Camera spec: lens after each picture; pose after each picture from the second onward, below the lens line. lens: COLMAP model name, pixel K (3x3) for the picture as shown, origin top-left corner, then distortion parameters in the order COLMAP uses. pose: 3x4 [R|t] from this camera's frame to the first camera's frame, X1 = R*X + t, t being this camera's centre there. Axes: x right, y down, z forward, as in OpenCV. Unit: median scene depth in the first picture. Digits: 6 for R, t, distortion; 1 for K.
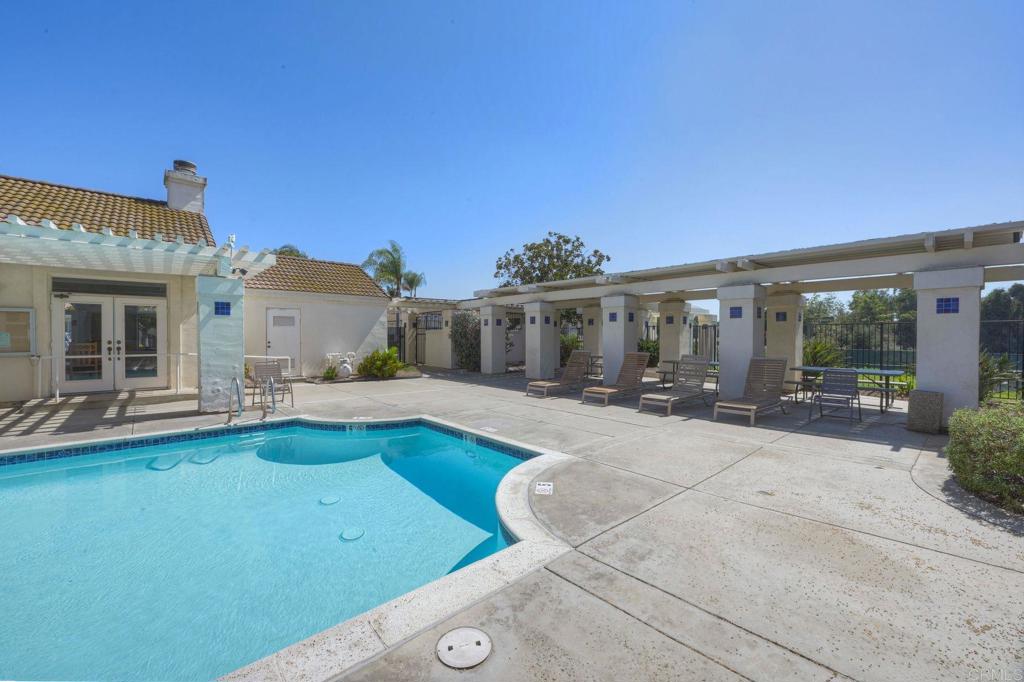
lens RADIAL K [[408.9, 0, 512.0], [0, 408.9, 341.0], [0, 0, 1]] dist [0.001218, -0.000013]
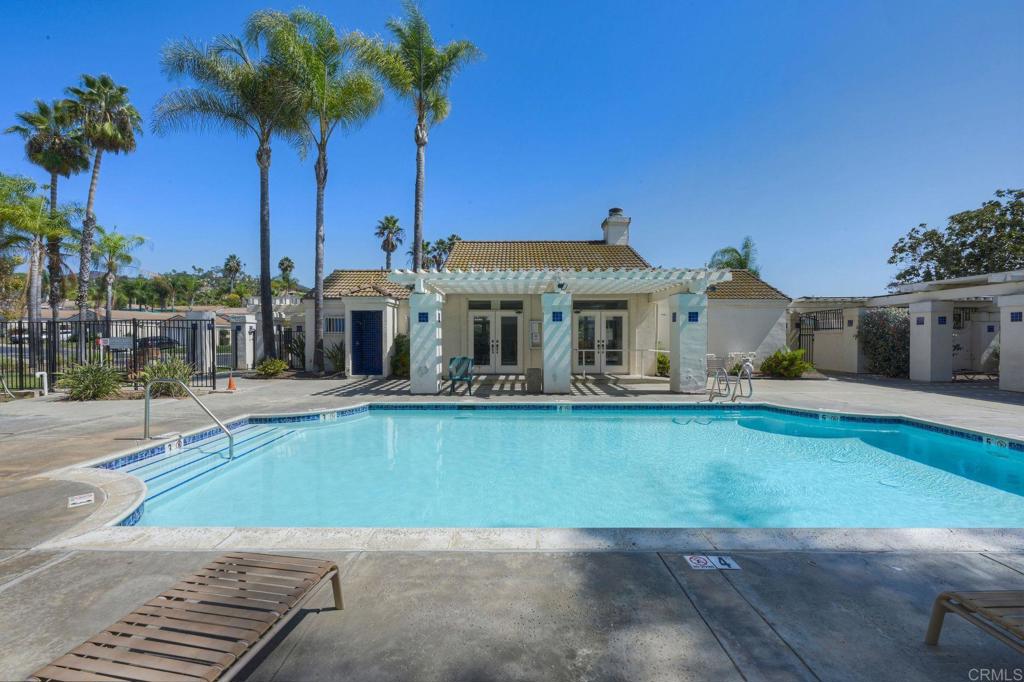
lens RADIAL K [[408.9, 0, 512.0], [0, 408.9, 341.0], [0, 0, 1]] dist [0.001218, -0.000013]
pose [[0.743826, 0.006749, -0.668339, -0.127125], [-0.007930, 0.999968, 0.001273, 0.001884], [0.668326, 0.004353, 0.743856, -0.205205]]
